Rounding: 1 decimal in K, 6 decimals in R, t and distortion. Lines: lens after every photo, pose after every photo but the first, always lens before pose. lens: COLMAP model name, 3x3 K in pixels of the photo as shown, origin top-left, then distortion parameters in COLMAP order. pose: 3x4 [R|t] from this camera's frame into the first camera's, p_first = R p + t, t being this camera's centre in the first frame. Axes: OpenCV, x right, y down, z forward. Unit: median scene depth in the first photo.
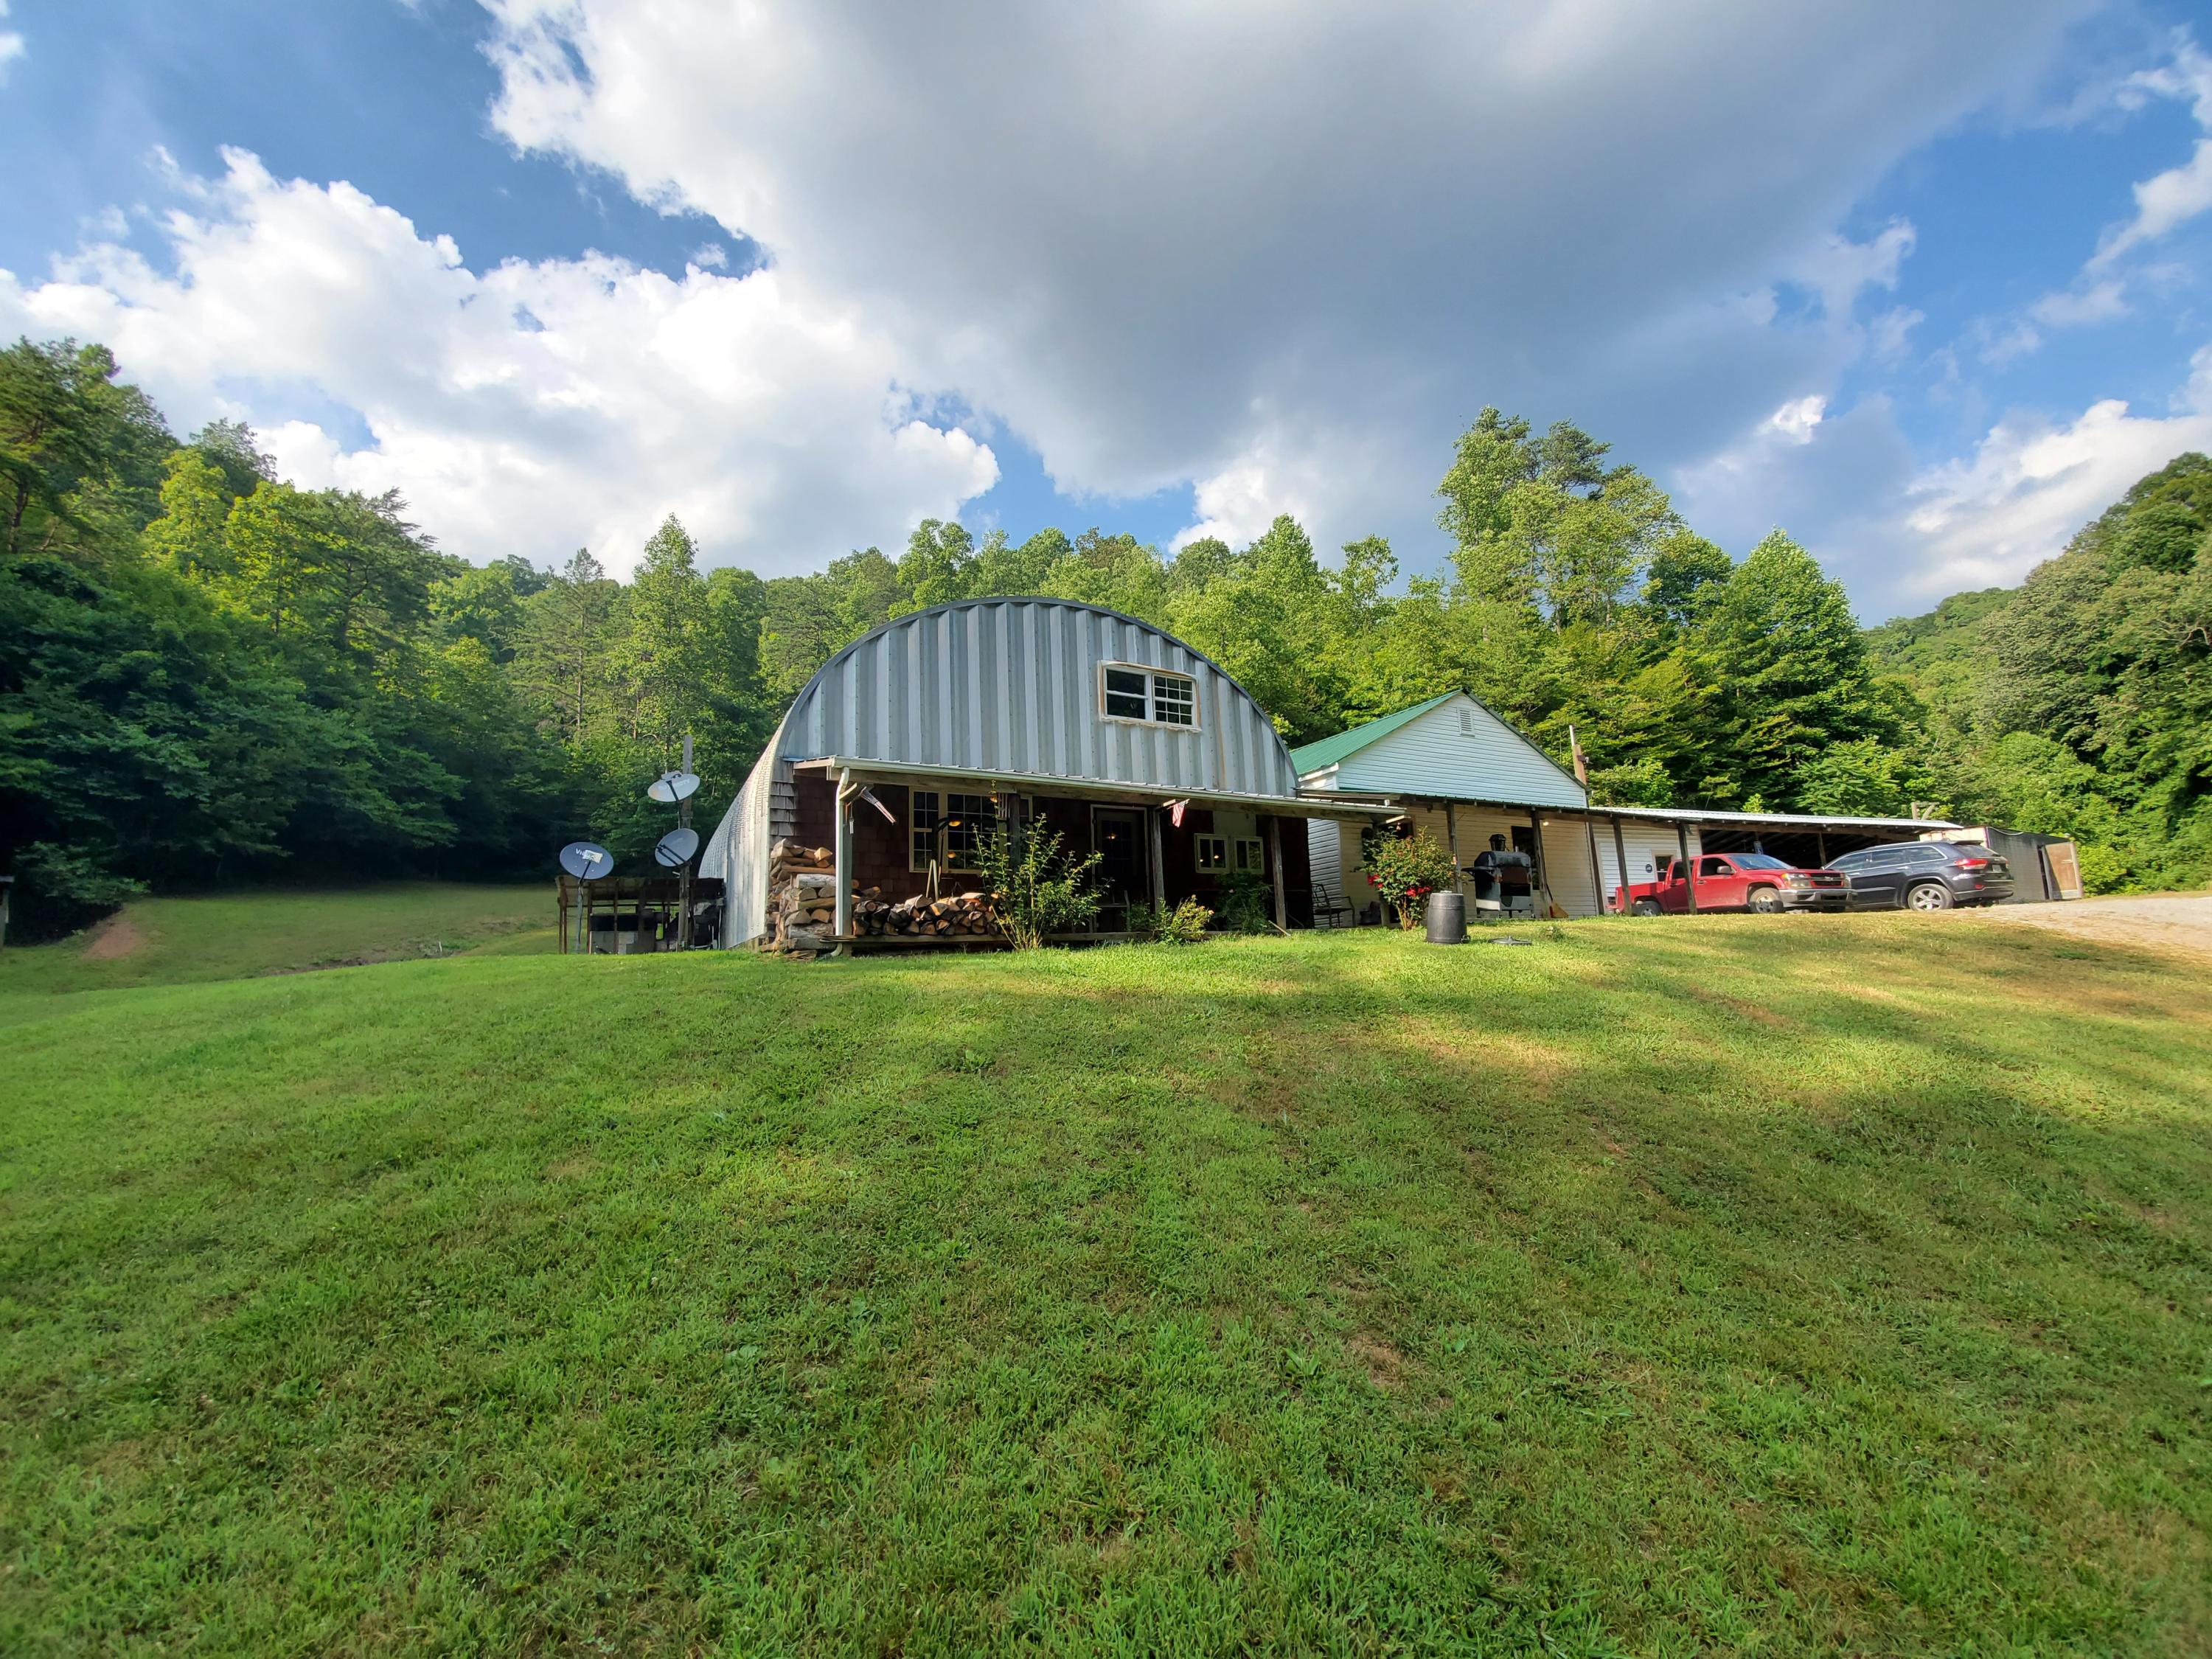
lens RADIAL K [[871.3, 0, 1103.5], [0, 871.3, 841.7], [0, 0, 1]] dist [-0.007320, -0.009382]
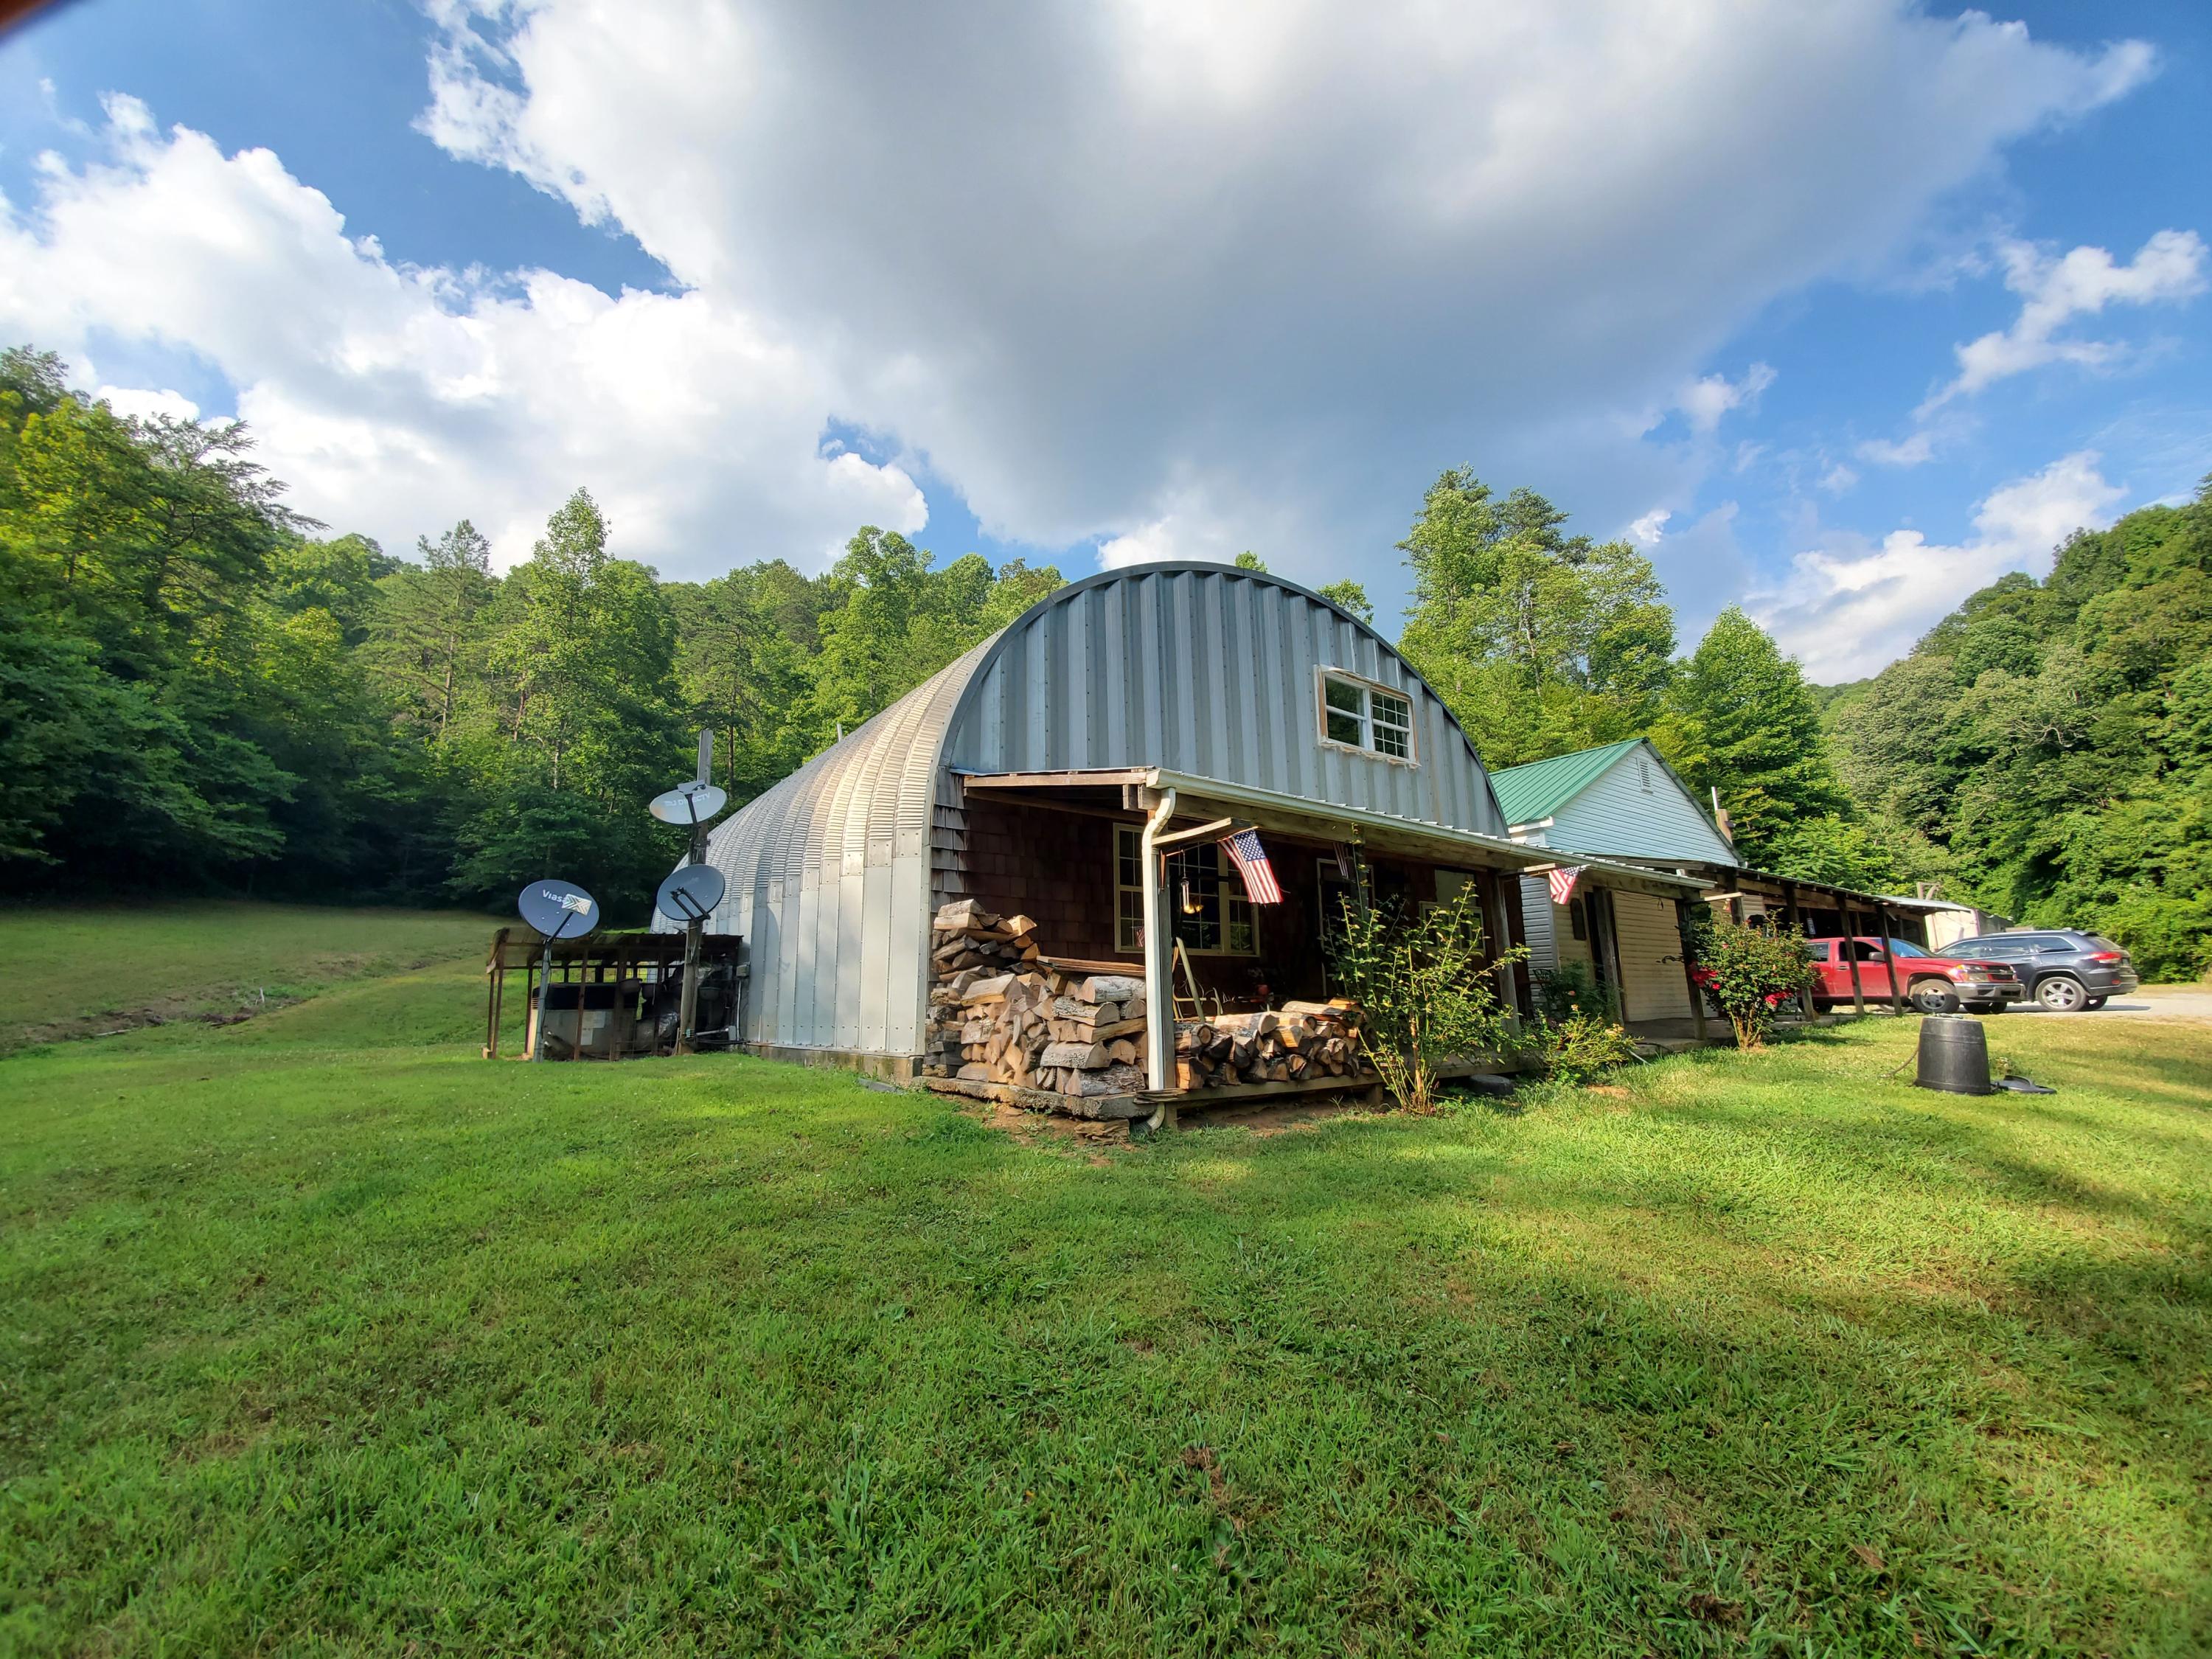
lens RADIAL K [[871.3, 0, 1098.7], [0, 871.3, 837.5], [0, 0, 1]] dist [-0.007320, -0.009382]
pose [[0.990426, 0.048019, 0.129423, -0.101852], [-0.041646, 0.997804, -0.051511, -0.005383], [-0.131612, 0.045628, 0.990251, 0.108556]]
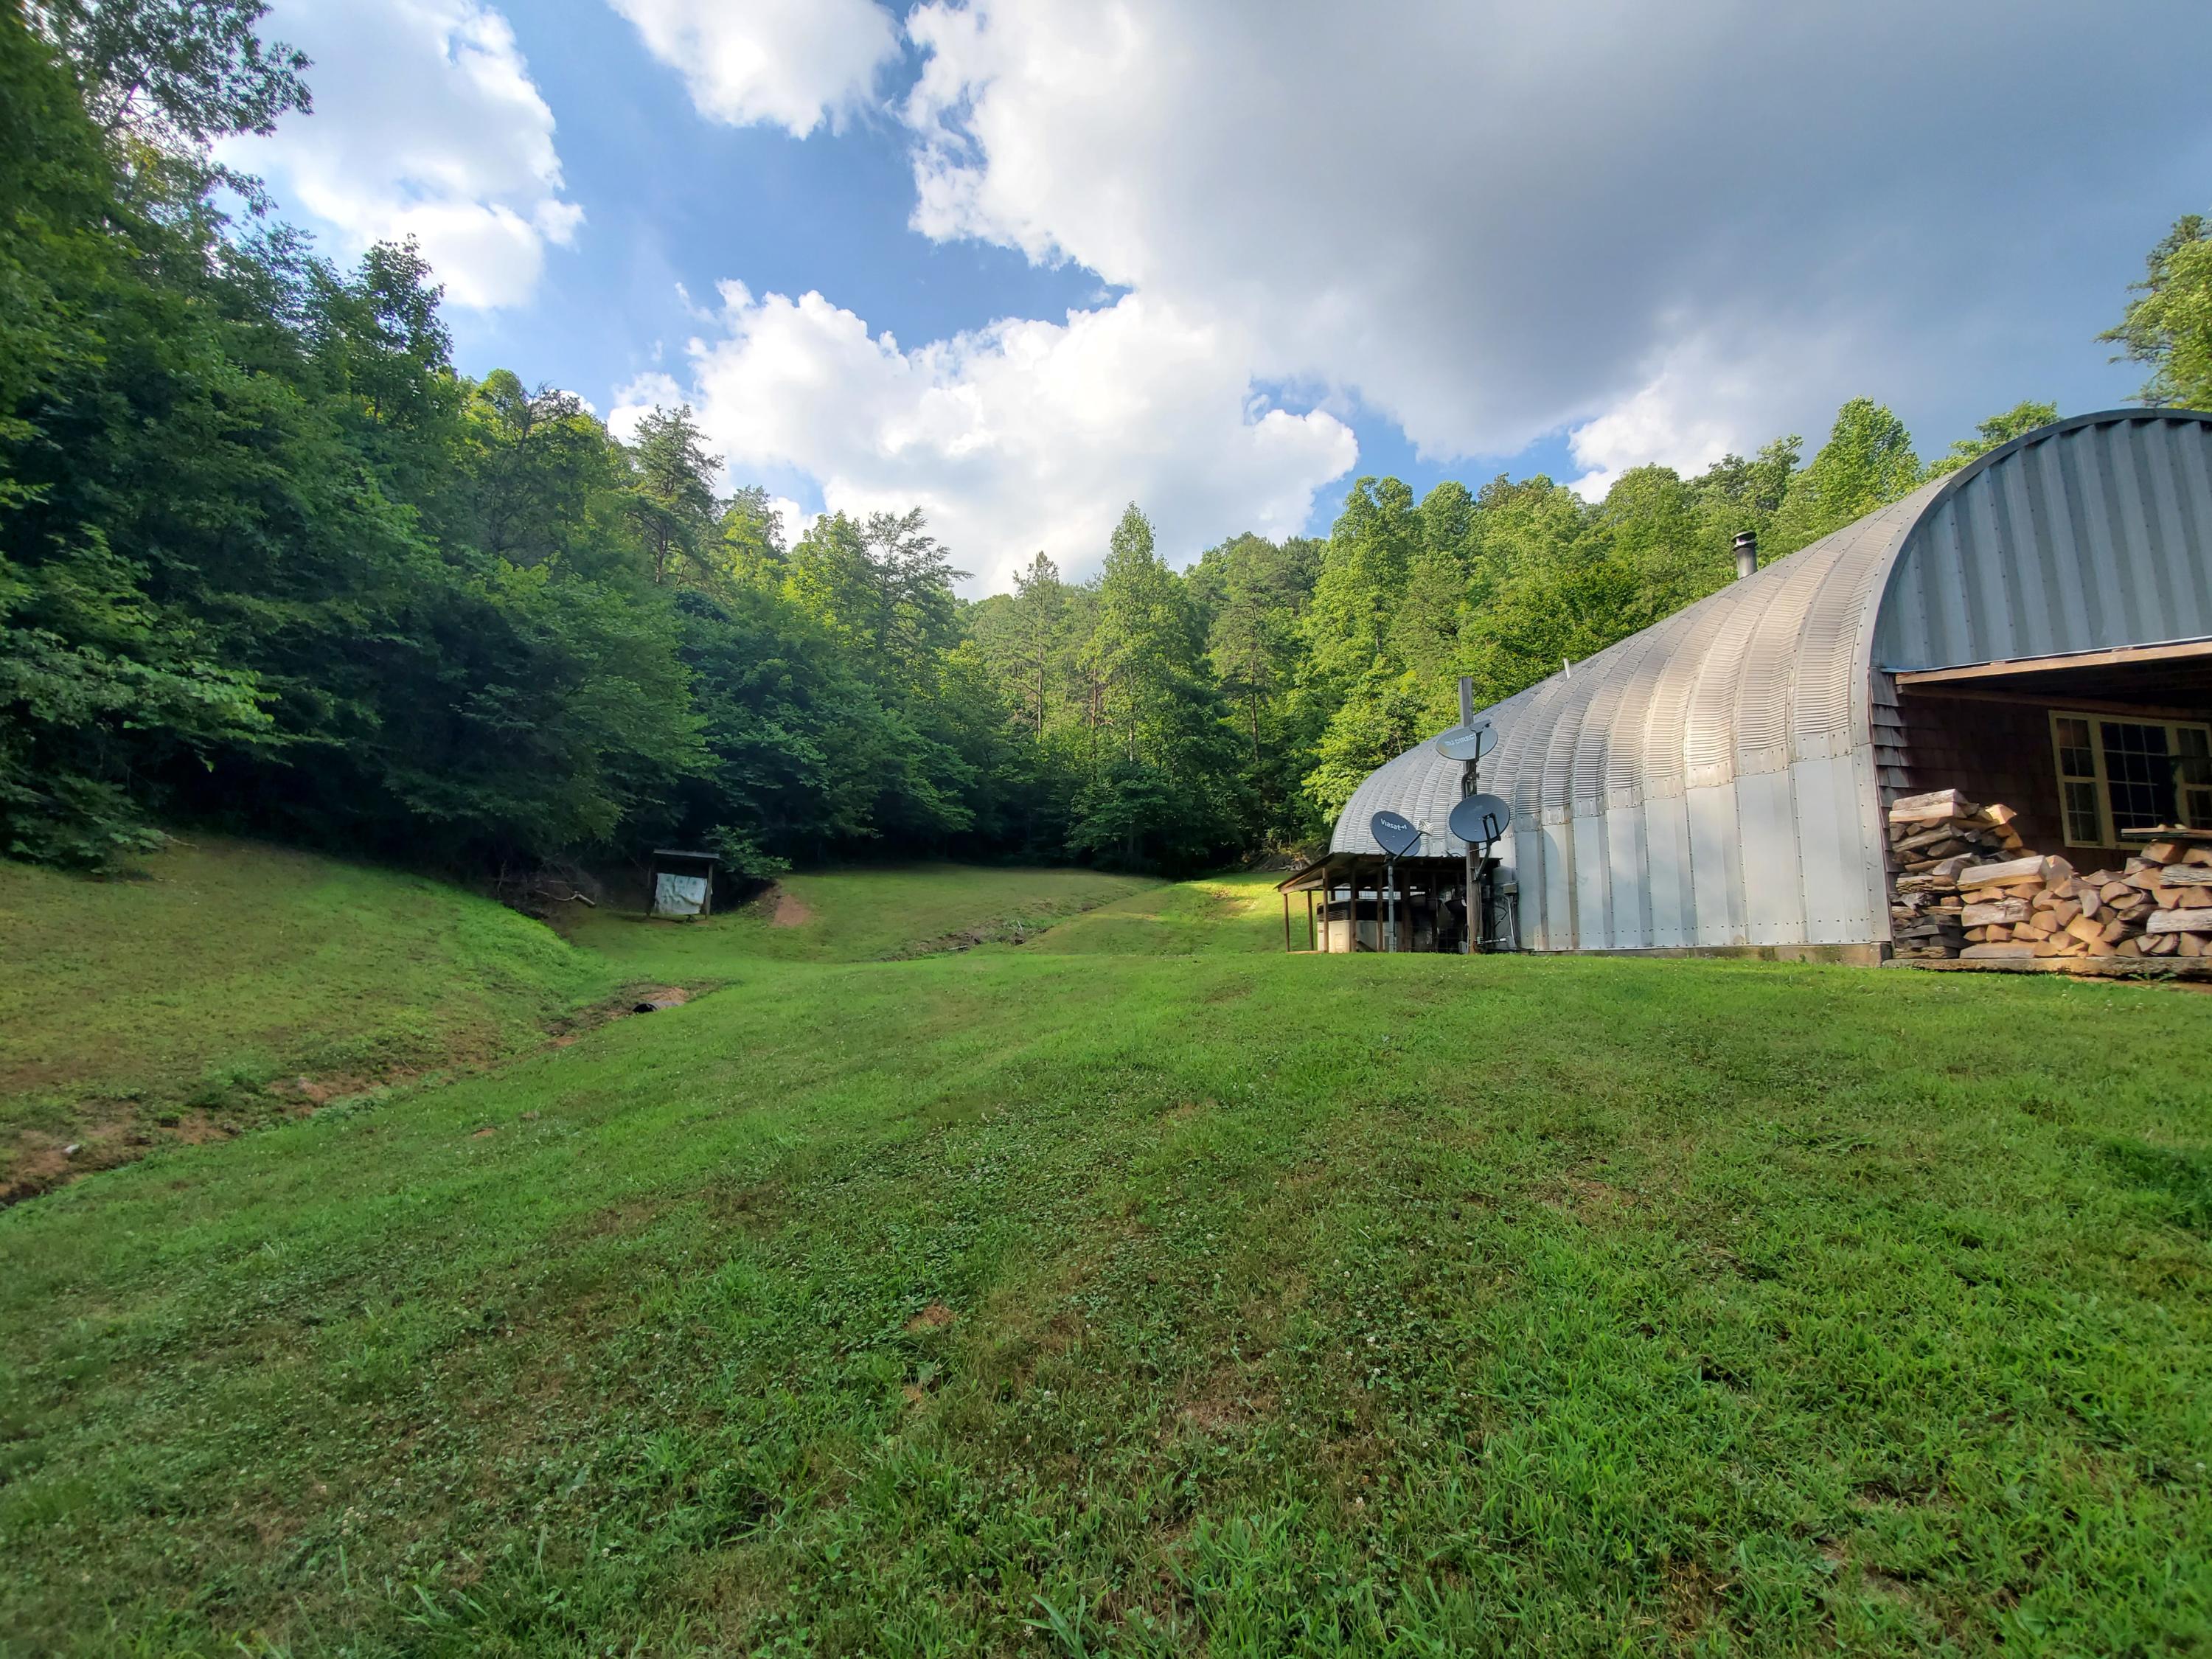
lens RADIAL K [[871.3, 0, 1100.8], [0, 871.3, 827.0], [0, 0, 1]] dist [-0.007320, -0.009382]
pose [[0.924209, -0.004429, -0.381861, -0.196961], [0.002689, 0.999983, -0.005089, 0.007063], [0.381877, 0.003676, 0.924206, 0.056659]]
